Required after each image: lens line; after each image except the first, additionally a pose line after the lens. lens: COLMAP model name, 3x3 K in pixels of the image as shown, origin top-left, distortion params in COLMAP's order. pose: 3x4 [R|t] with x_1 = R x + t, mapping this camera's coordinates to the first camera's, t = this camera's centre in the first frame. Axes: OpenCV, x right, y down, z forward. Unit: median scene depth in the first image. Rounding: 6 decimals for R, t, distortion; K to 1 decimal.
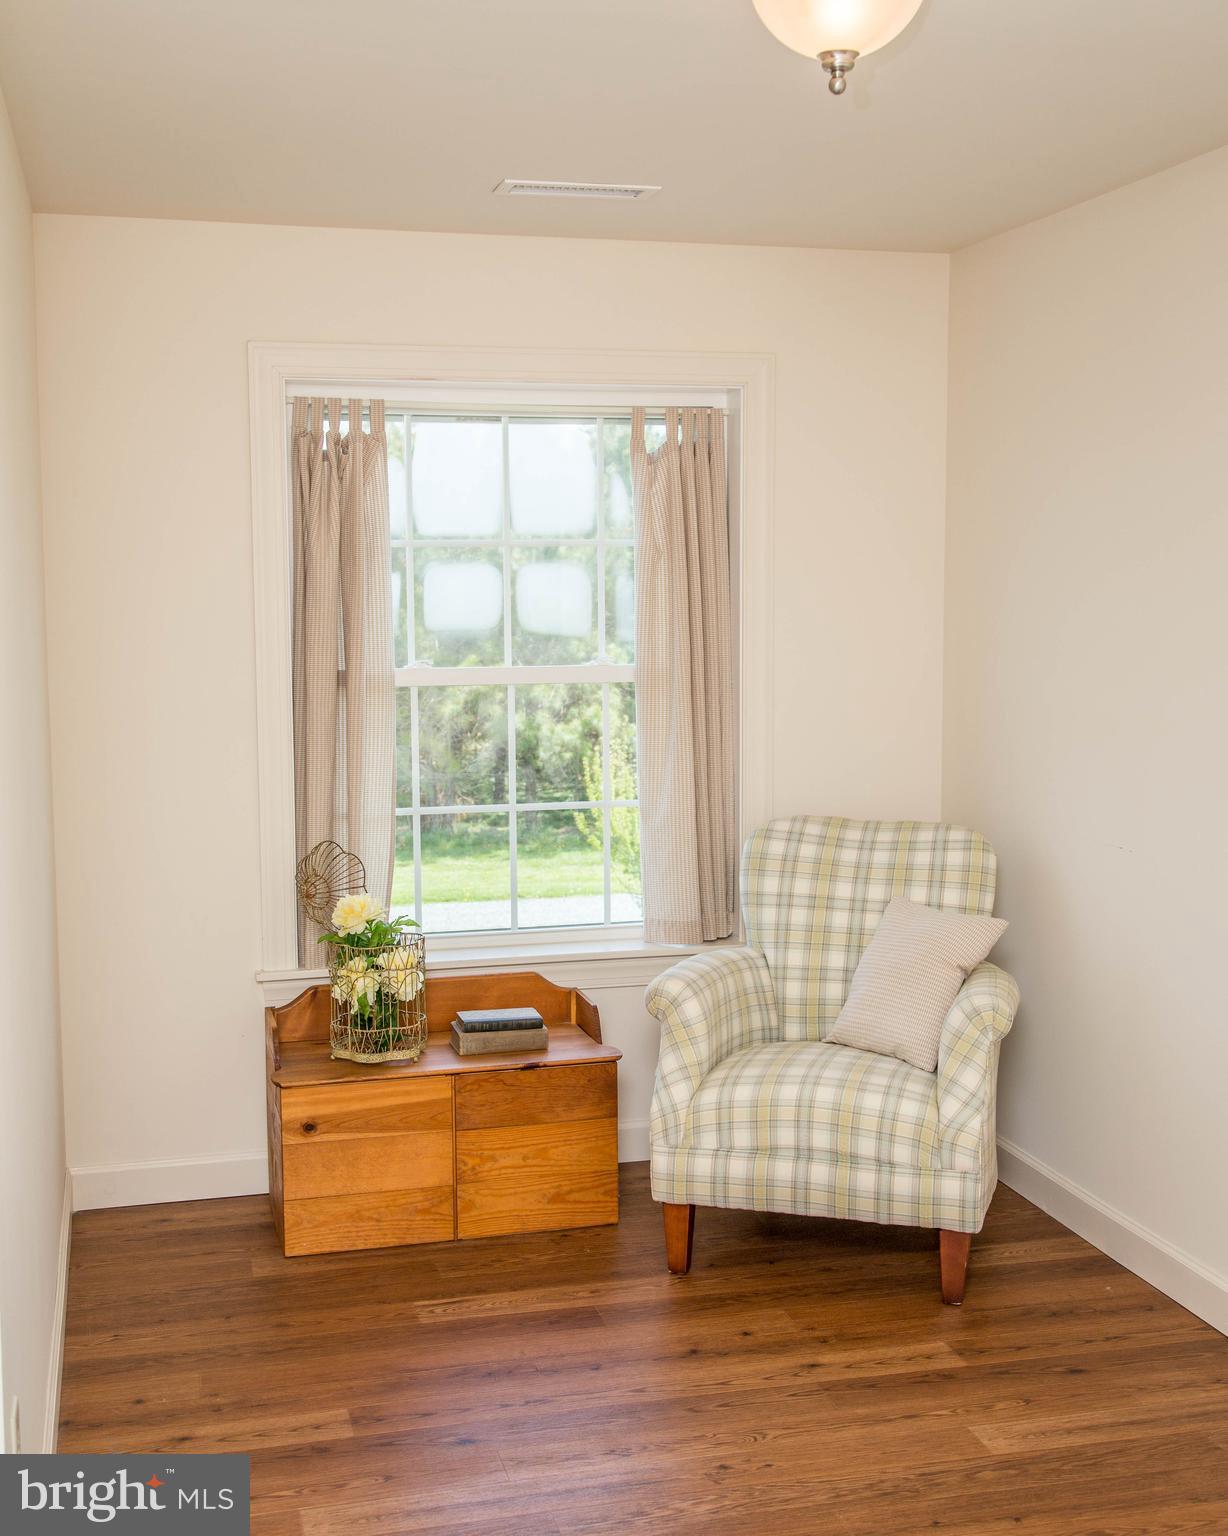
lens RADIAL K [[1915.7, 0, 614.0], [0, 1915.7, 768.0], [0, 0, 1]] dist [0.005528, 0.089053]
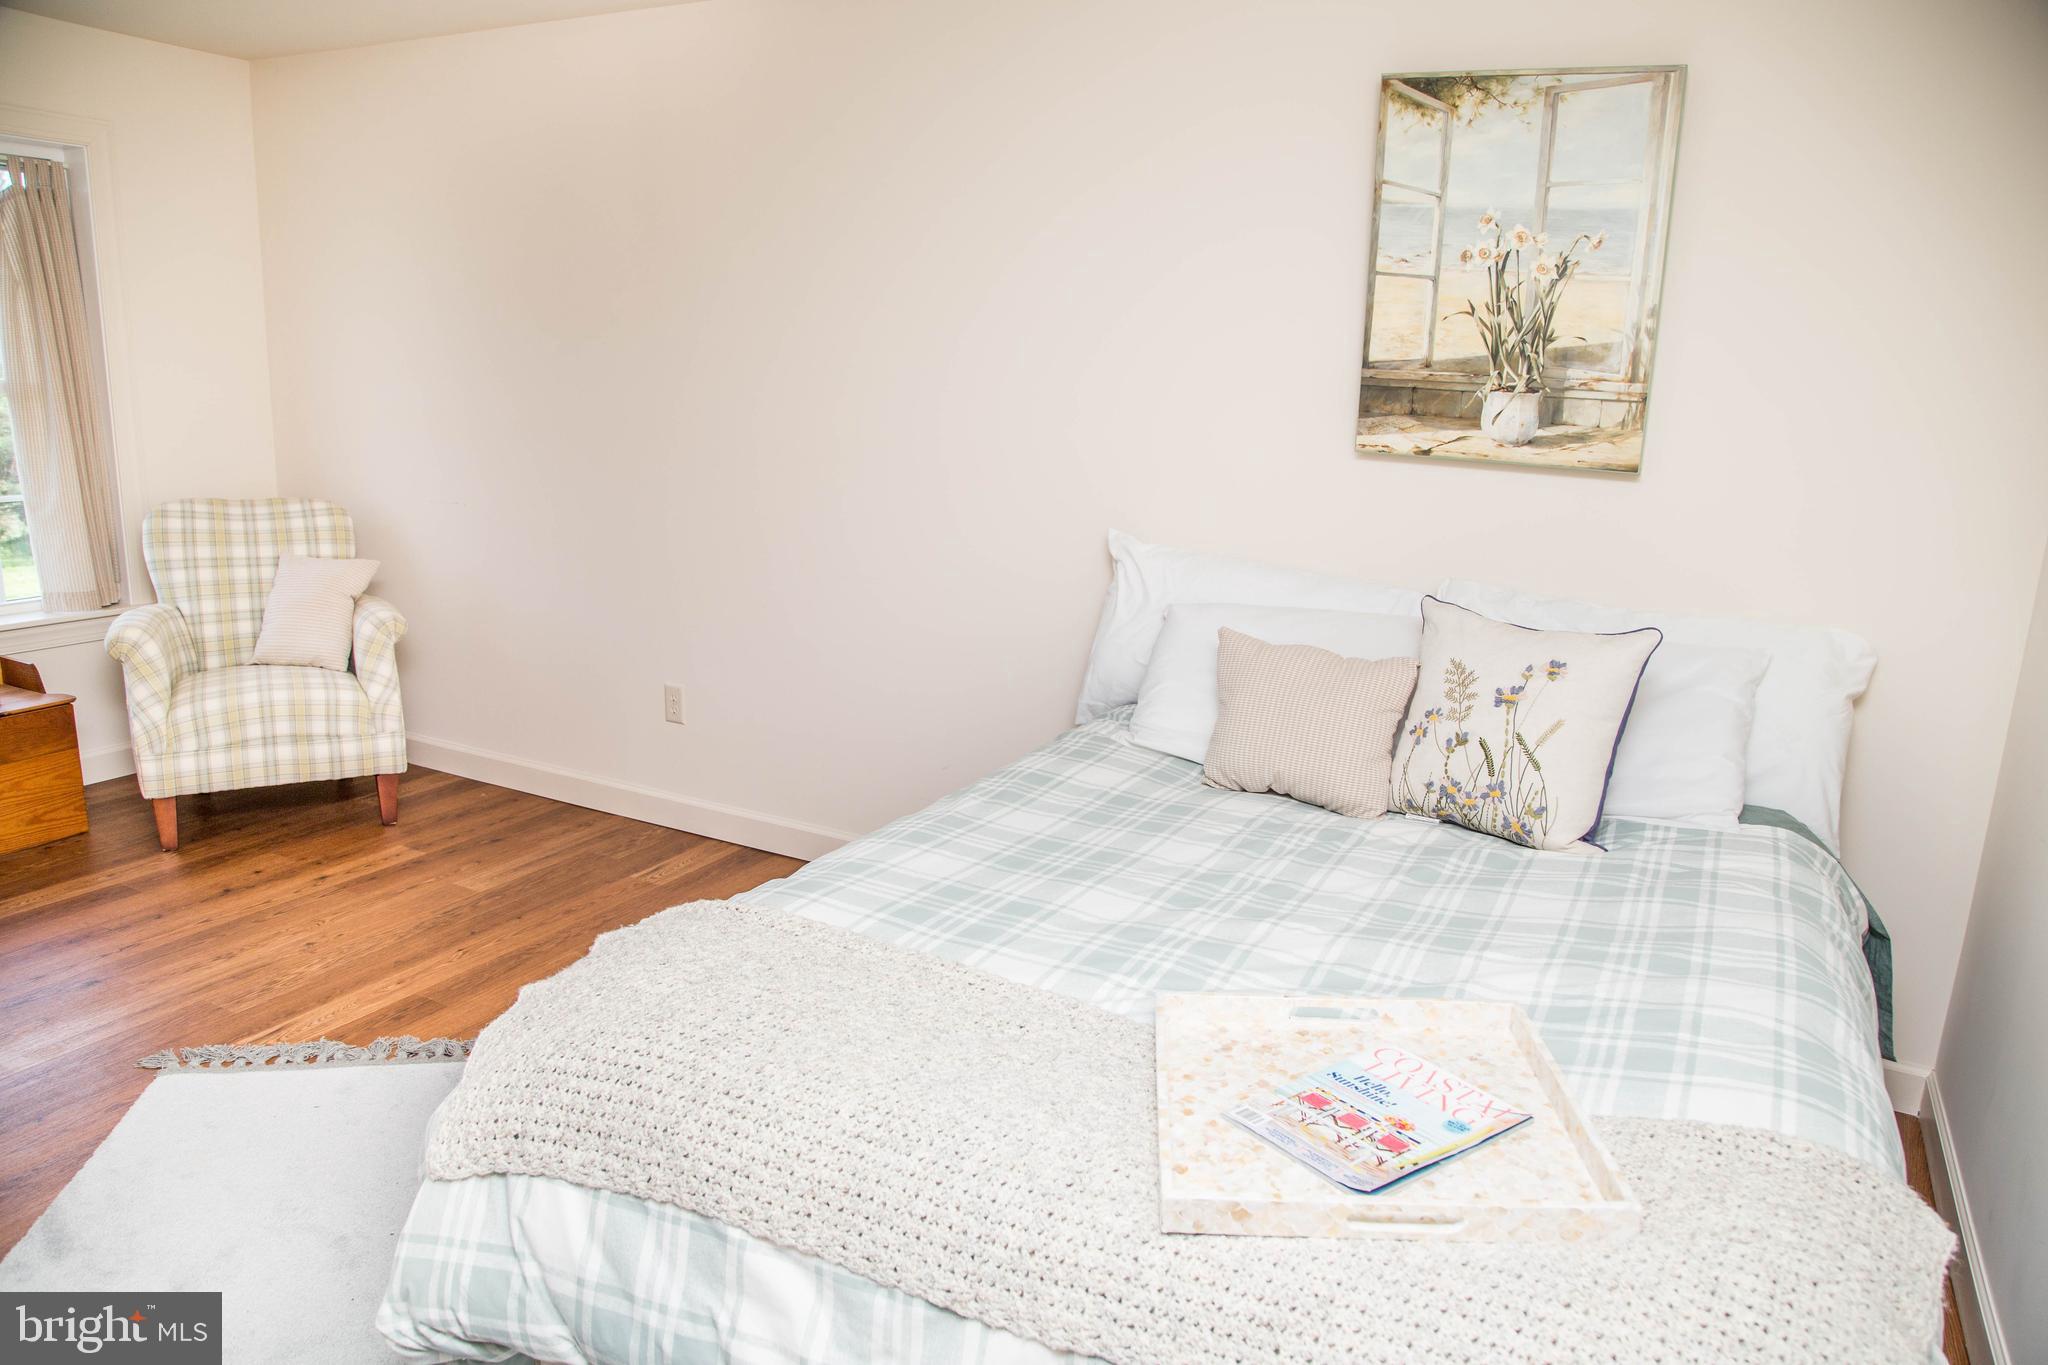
lens RADIAL K [[1427.0, 0, 1024.0], [0, 1427.0, 682.5], [0, 0, 1]] dist [-0.113914, 0.076797]
pose [[0.673048, -0.139140, 0.726393, -0.247151], [0.036739, 0.987222, 0.155061, 0.027378], [-0.738686, -0.077676, 0.669559, -0.049277]]
